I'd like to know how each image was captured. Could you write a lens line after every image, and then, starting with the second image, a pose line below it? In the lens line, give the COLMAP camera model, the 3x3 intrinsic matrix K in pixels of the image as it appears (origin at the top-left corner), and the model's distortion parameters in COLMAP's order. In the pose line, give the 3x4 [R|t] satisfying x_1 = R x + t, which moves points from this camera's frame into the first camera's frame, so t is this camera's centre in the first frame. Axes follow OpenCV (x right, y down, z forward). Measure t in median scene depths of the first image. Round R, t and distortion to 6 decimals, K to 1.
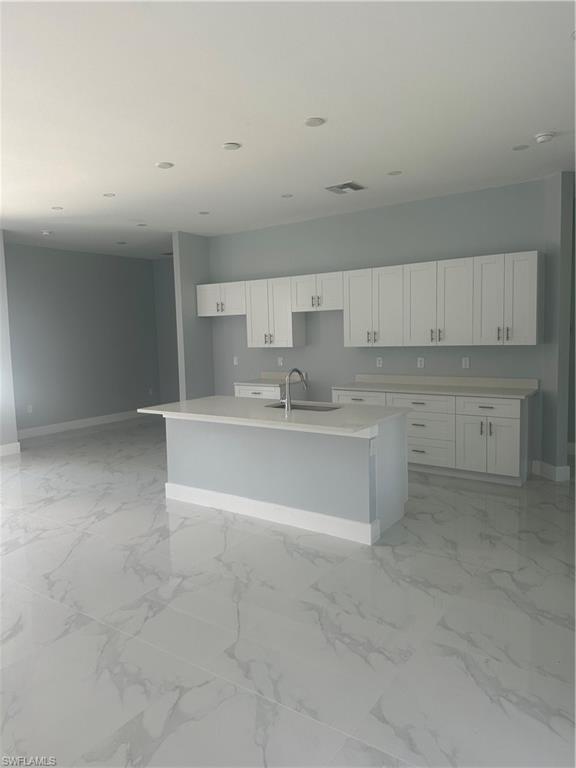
lens RADIAL K [[551.8, 0, 288.0], [0, 551.8, 384.0], [0, 0, 1]] dist [0.093550, -0.000293]
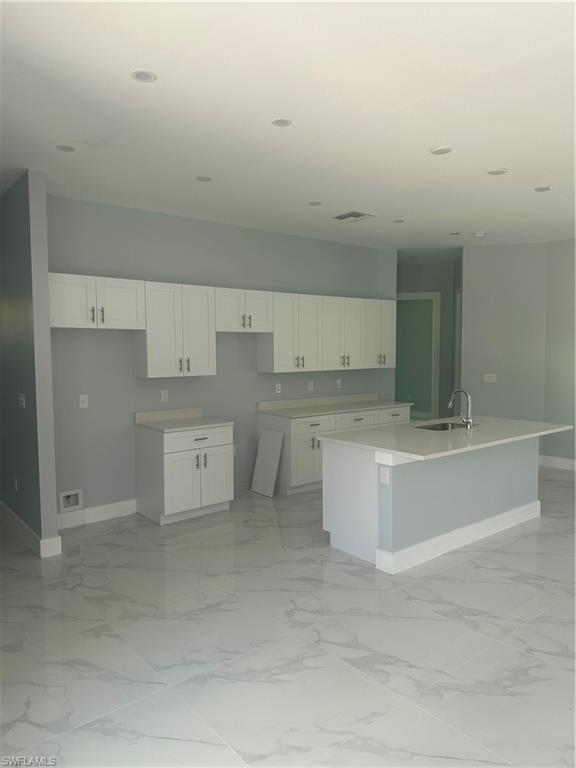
lens RADIAL K [[535.9, 0, 288.0], [0, 535.9, 384.0], [0, 0, 1]] dist [-0.002415, -0.003191]
pose [[0.259659, -0.032133, 0.965166, -0.778195], [0.092353, 0.995692, 0.008304, -0.055753], [-0.961274, 0.086979, 0.261508, 0.771132]]
